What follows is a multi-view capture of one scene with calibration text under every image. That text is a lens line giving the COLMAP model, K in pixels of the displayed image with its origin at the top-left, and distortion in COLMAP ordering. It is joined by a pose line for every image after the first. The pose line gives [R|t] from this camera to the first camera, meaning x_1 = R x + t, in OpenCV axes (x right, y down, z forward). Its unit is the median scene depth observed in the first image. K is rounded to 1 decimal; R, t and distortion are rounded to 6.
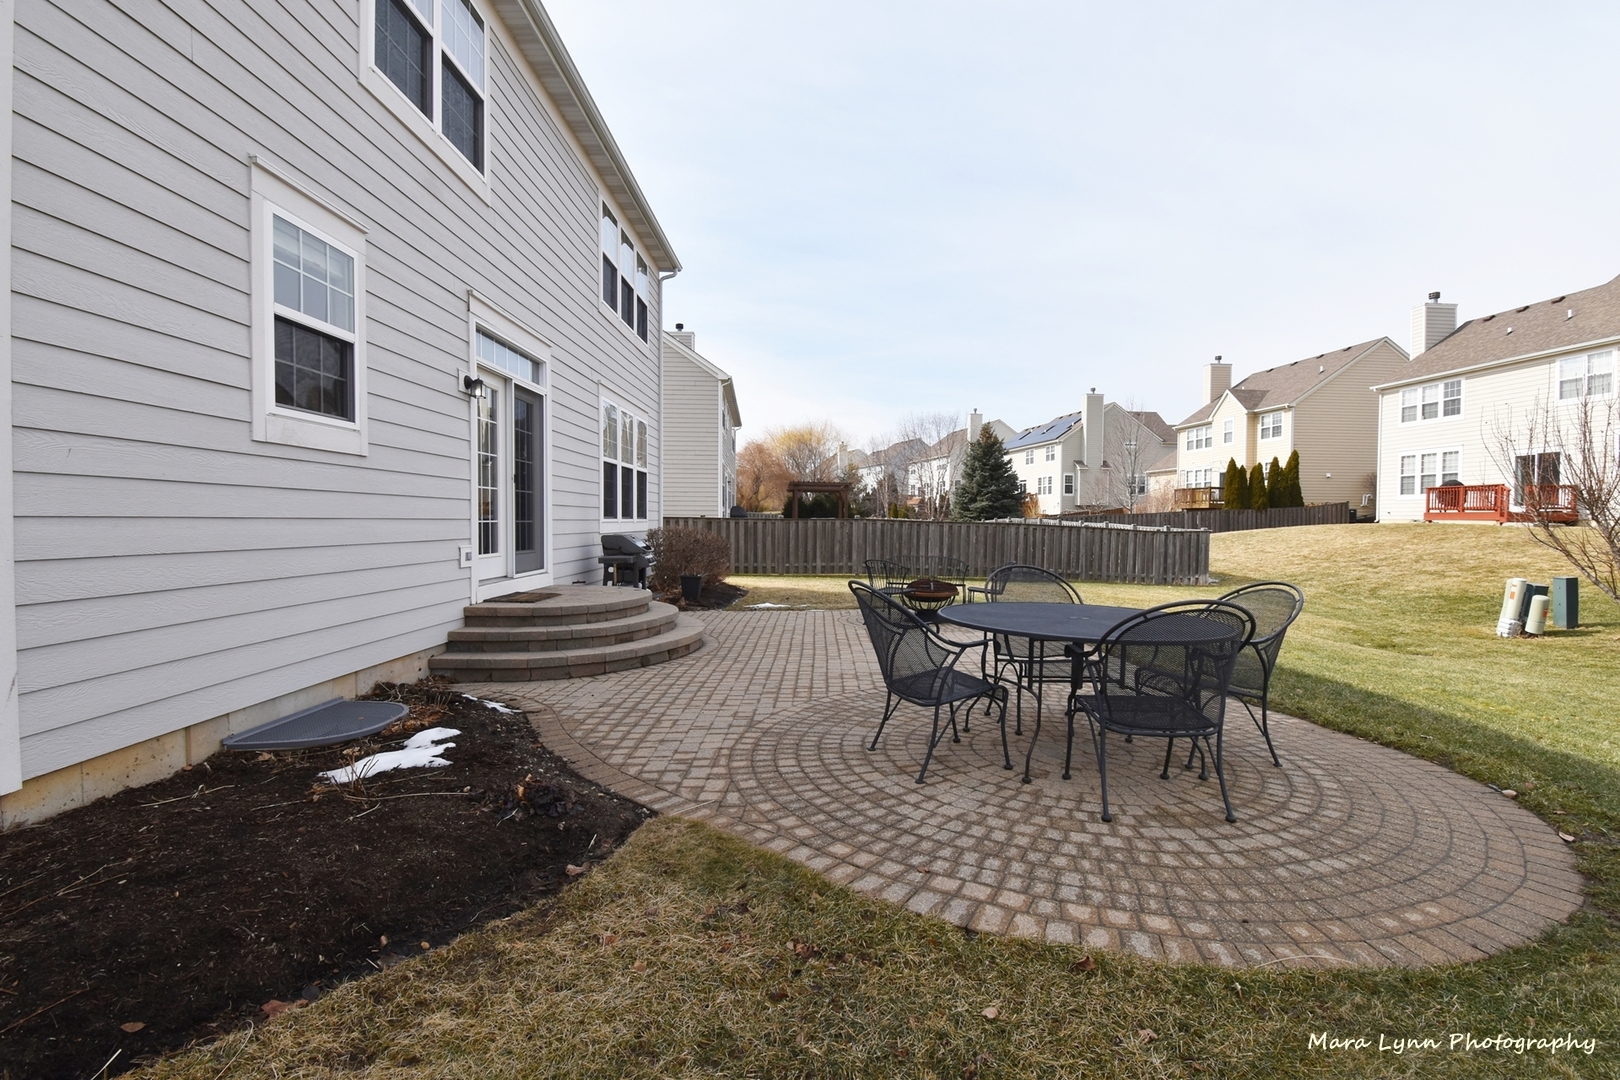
lens RADIAL K [[782.2, 0, 810.0], [0, 782.2, 540.0], [0, 0, 1]] dist [-0.018483, -0.000461]
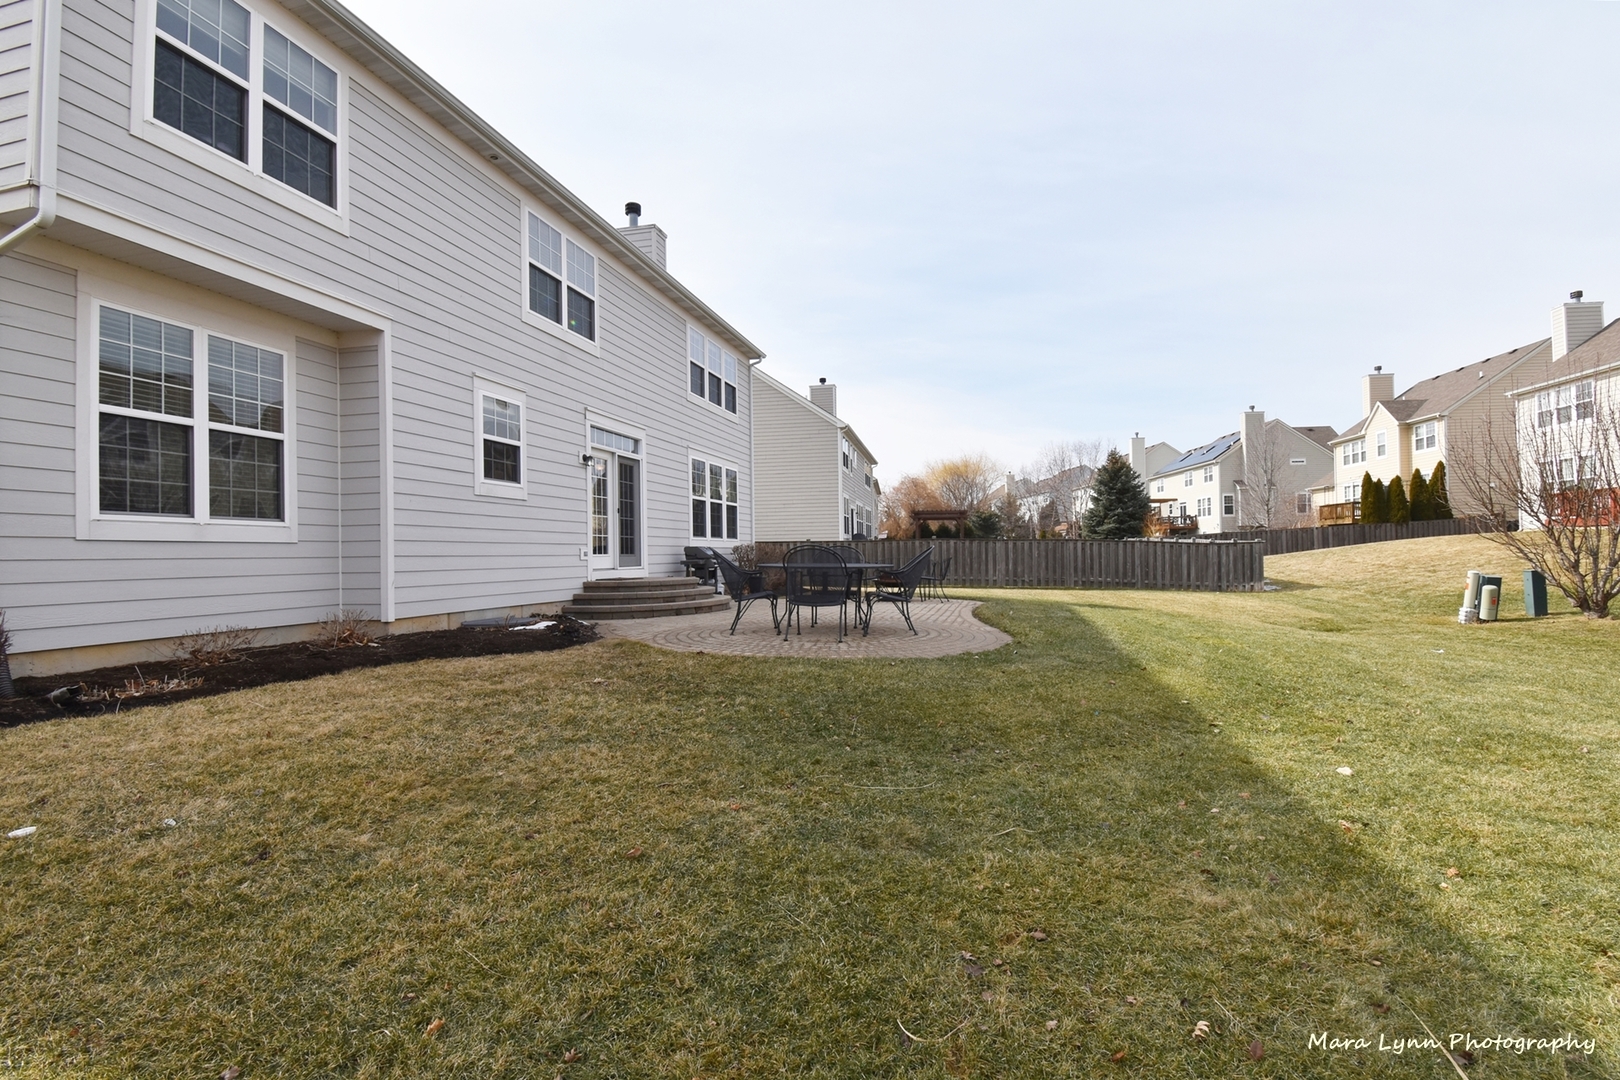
lens RADIAL K [[762.5, 0, 810.0], [0, 762.5, 540.0], [0, 0, 1]] dist [0.000147, -0.018953]
pose [[0.972148, -0.025886, -0.232932, 0.146965], [0.016011, 0.998895, -0.044185, 0.023122], [0.233818, 0.039225, 0.971489, -0.182607]]
